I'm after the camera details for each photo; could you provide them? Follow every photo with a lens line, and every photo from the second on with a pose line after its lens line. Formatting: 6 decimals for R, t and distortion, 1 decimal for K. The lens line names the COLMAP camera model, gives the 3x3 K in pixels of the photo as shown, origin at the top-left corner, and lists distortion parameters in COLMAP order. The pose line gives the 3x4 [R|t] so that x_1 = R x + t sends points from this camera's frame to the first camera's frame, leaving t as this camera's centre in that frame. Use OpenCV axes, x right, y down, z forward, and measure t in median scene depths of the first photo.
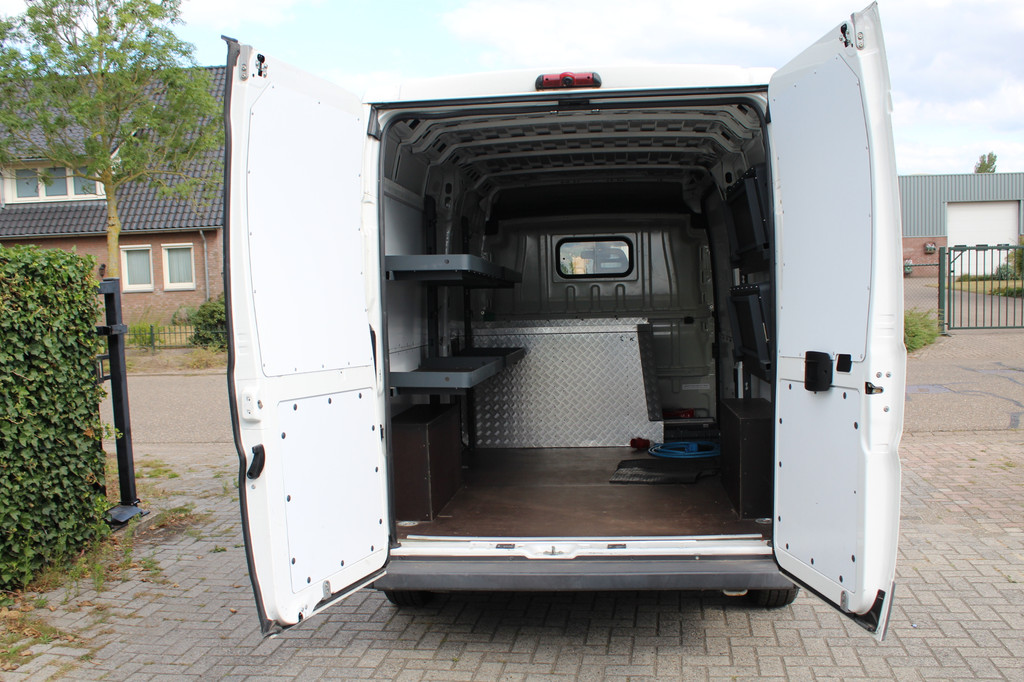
lens RADIAL K [[957.3, 0, 512.0], [0, 957.3, 341.0], [0, 0, 1]] dist [-0.141326, 0.138195]
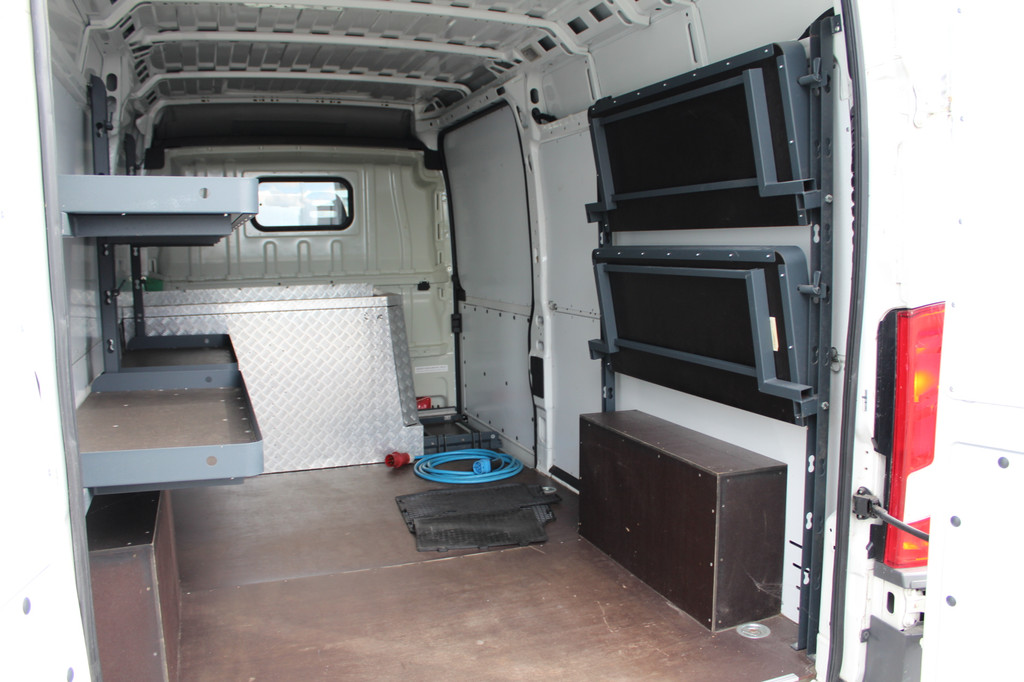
lens RADIAL K [[850.1, 0, 513.6], [0, 850.1, 342.8], [0, 0, 1]] dist [-0.173164, 0.158979]
pose [[0.892486, -0.038909, 0.449394, -0.080999], [0.008788, 0.997584, 0.068918, -0.028400], [-0.450989, -0.057559, 0.890671, 0.425467]]
